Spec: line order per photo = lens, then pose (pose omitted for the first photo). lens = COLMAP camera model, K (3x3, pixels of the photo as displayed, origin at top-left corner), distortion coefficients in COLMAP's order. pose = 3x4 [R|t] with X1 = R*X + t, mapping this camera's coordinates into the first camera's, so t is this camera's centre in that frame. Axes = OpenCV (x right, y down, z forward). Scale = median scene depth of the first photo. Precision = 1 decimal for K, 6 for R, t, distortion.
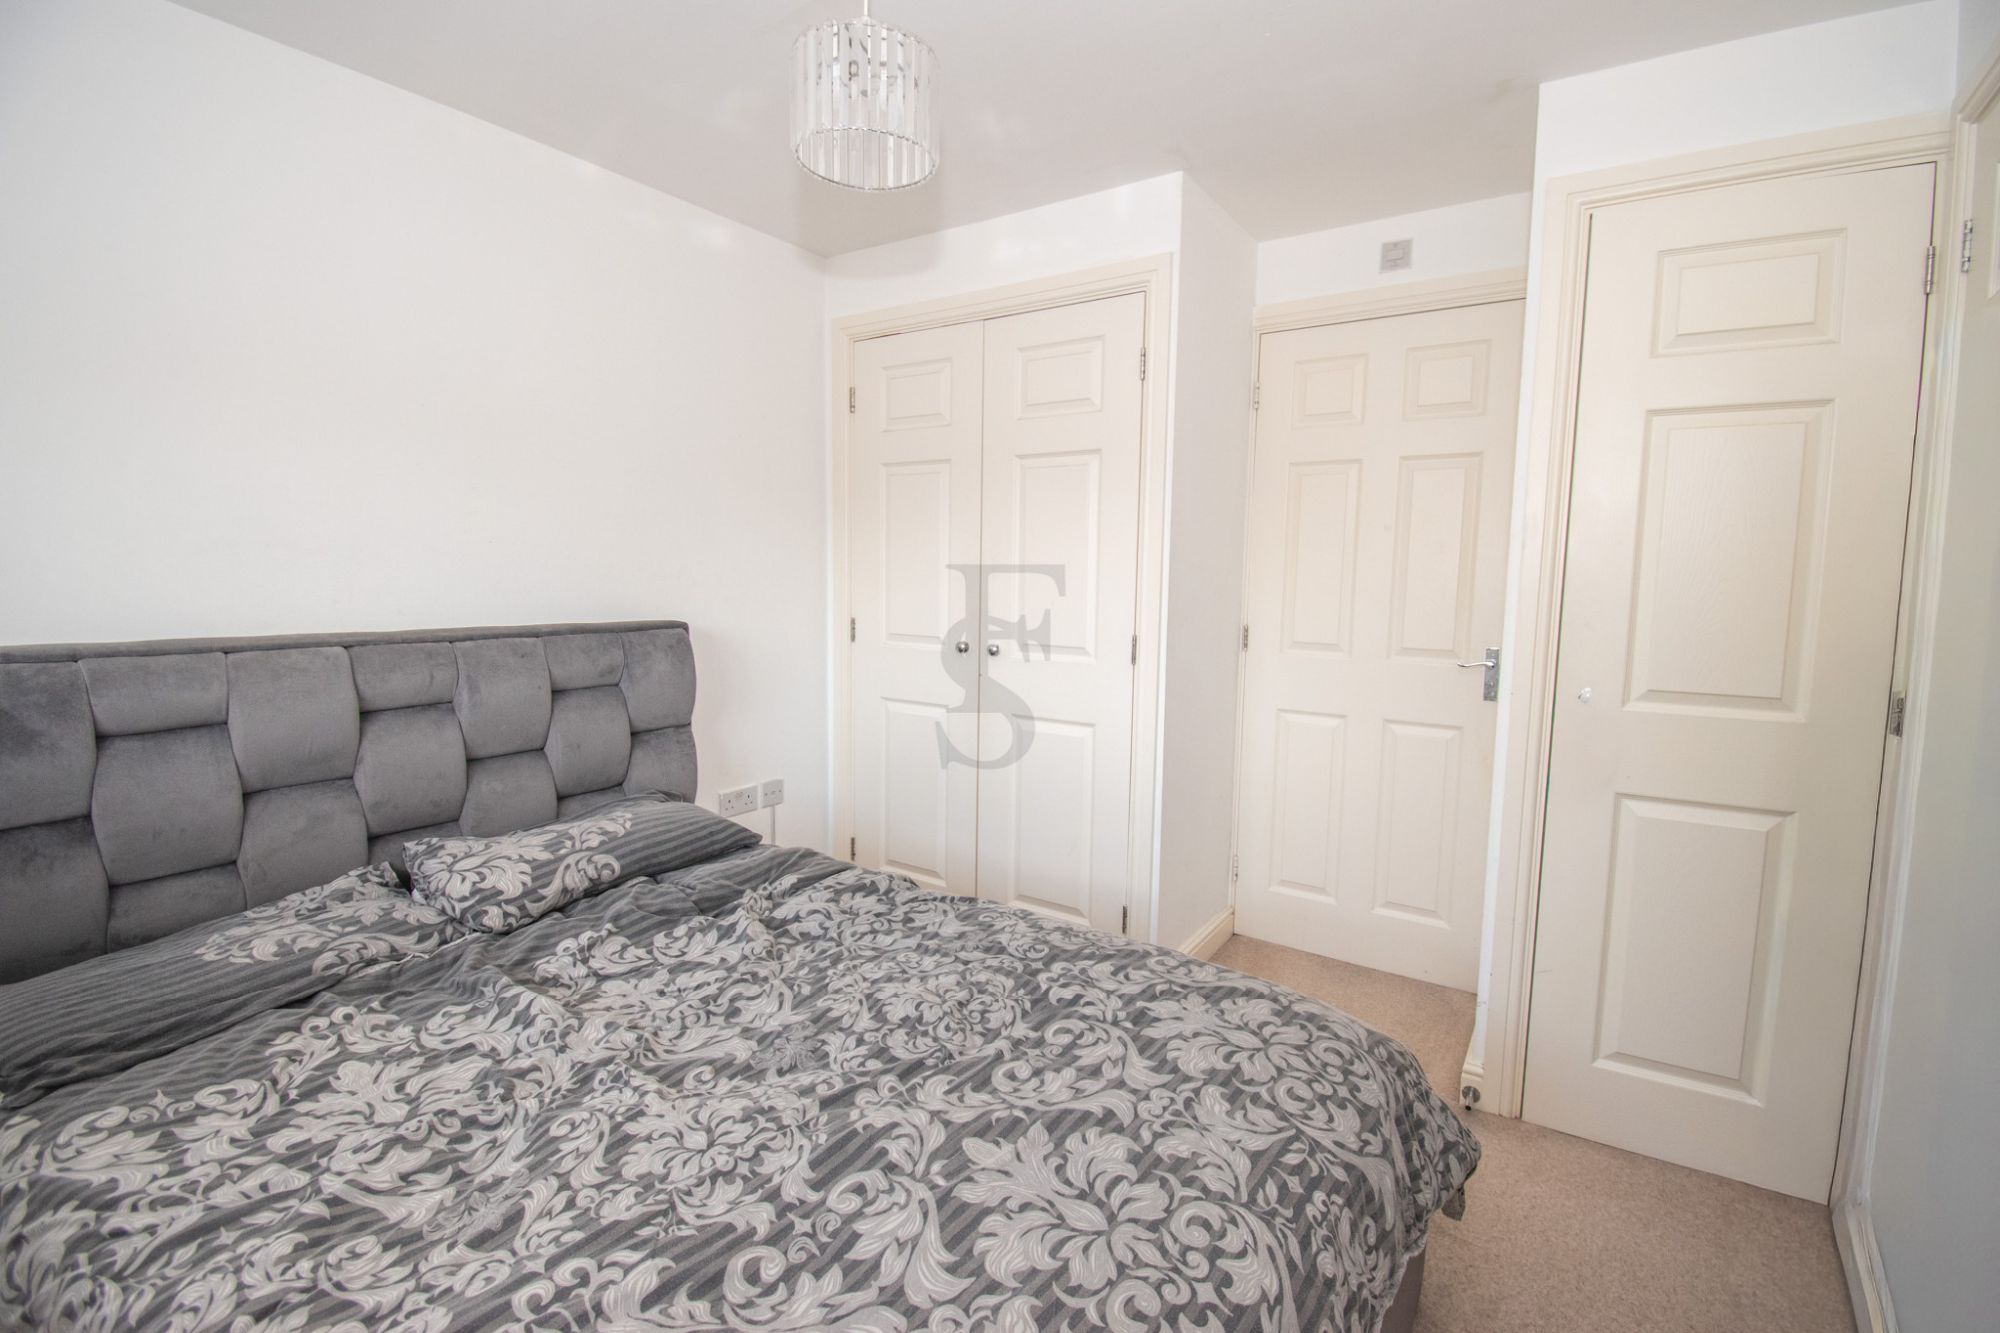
lens RADIAL K [[894.7, 0, 998.4], [0, 894.7, 666.0], [0, 0, 1]] dist [0.000330, -0.000848]
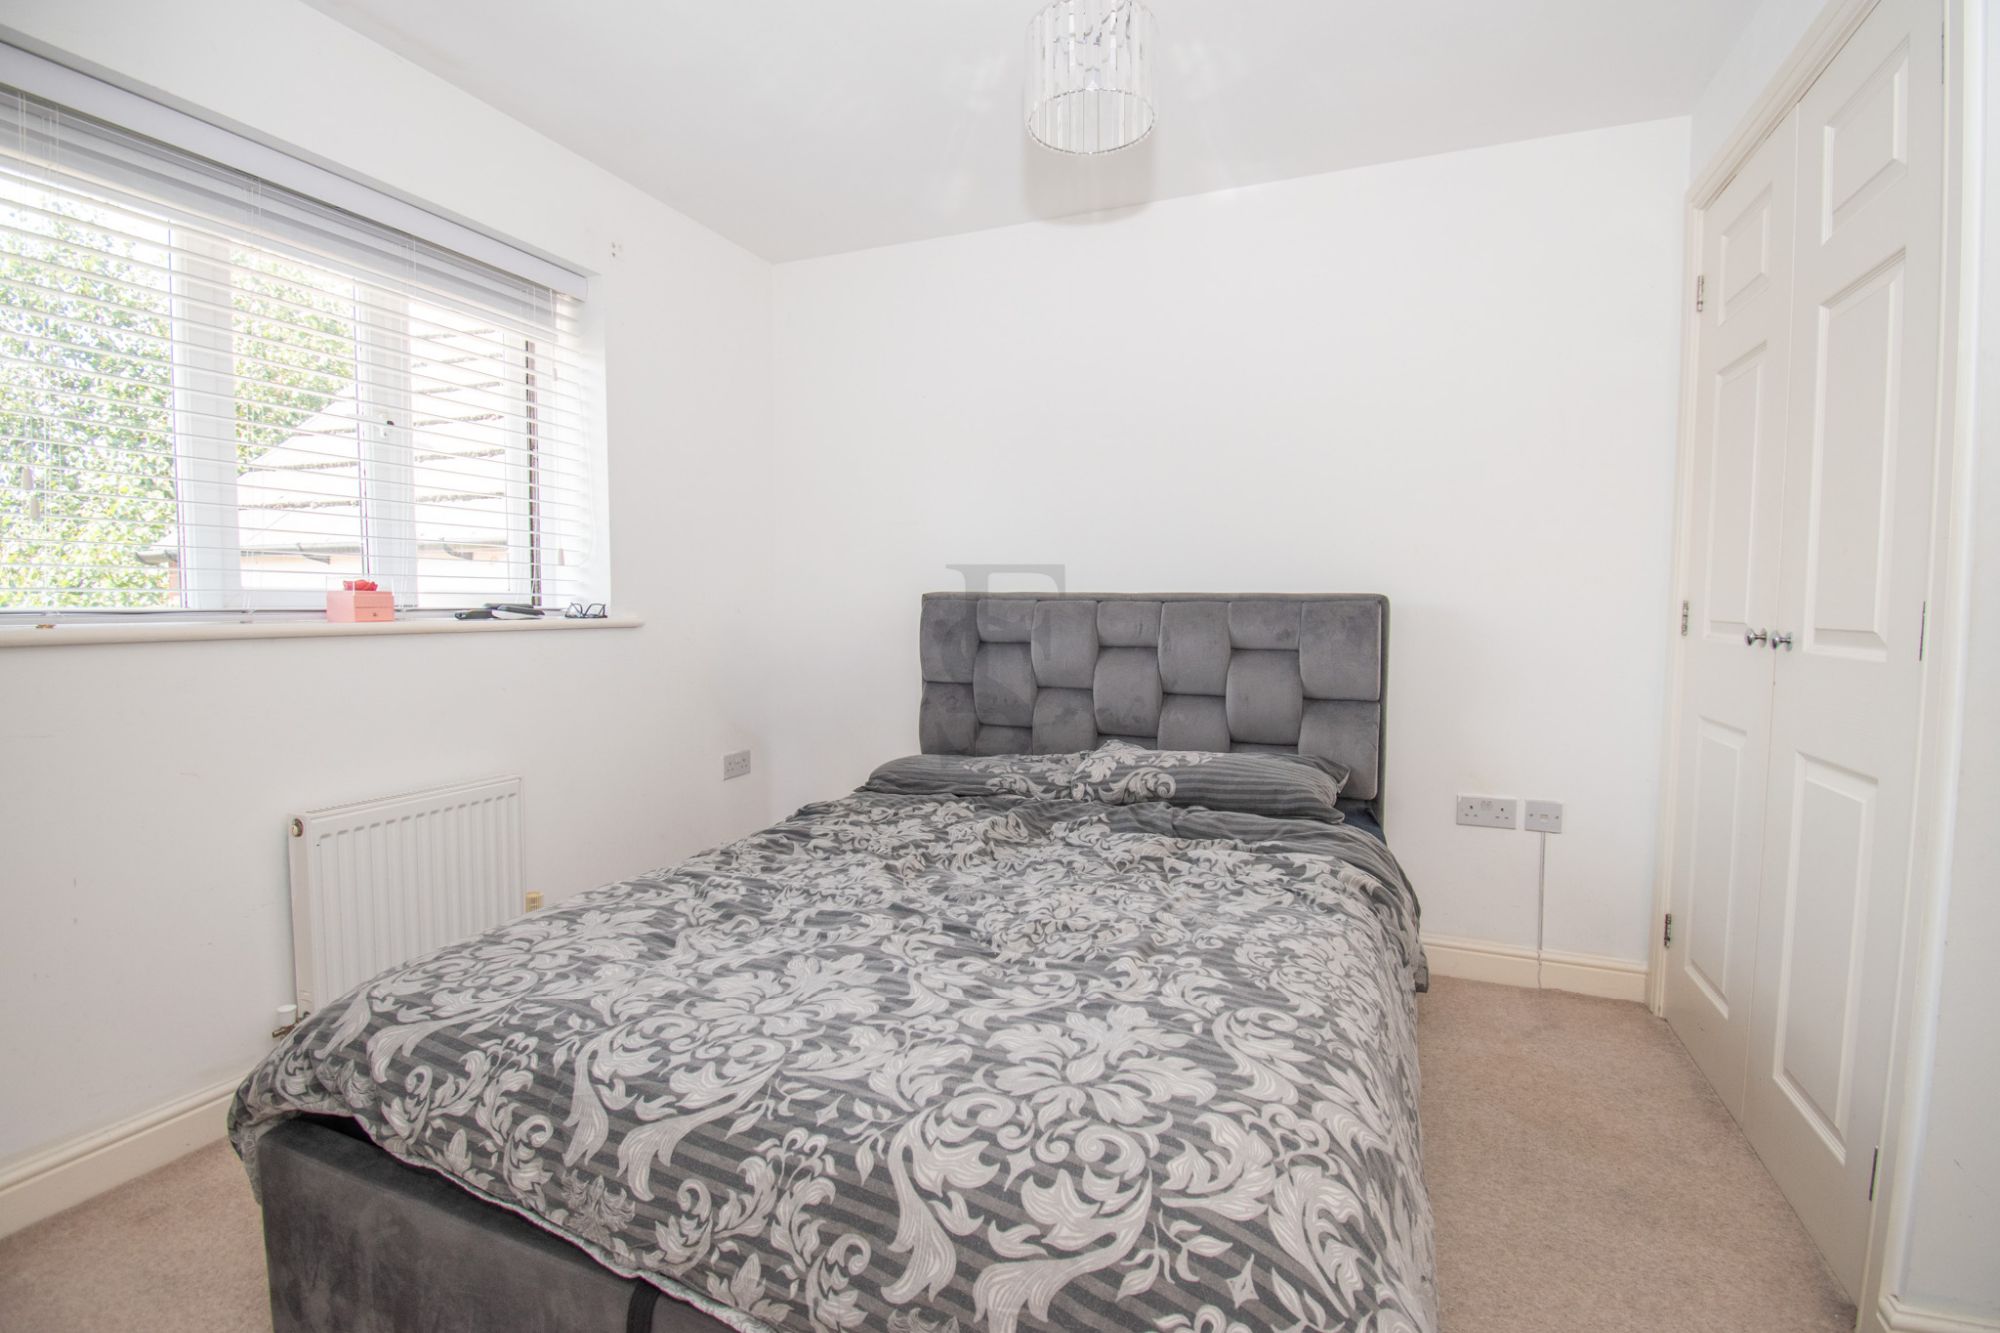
lens RADIAL K [[894.7, 0, 997.5], [0, 894.7, 660.3], [0, 0, 1]] dist [0.000330, -0.000848]
pose [[0.201664, 0.051777, -0.978085, 0.799725], [-0.109667, 0.993516, 0.029982, 0.058025], [0.973296, 0.101218, 0.206035, 0.620697]]
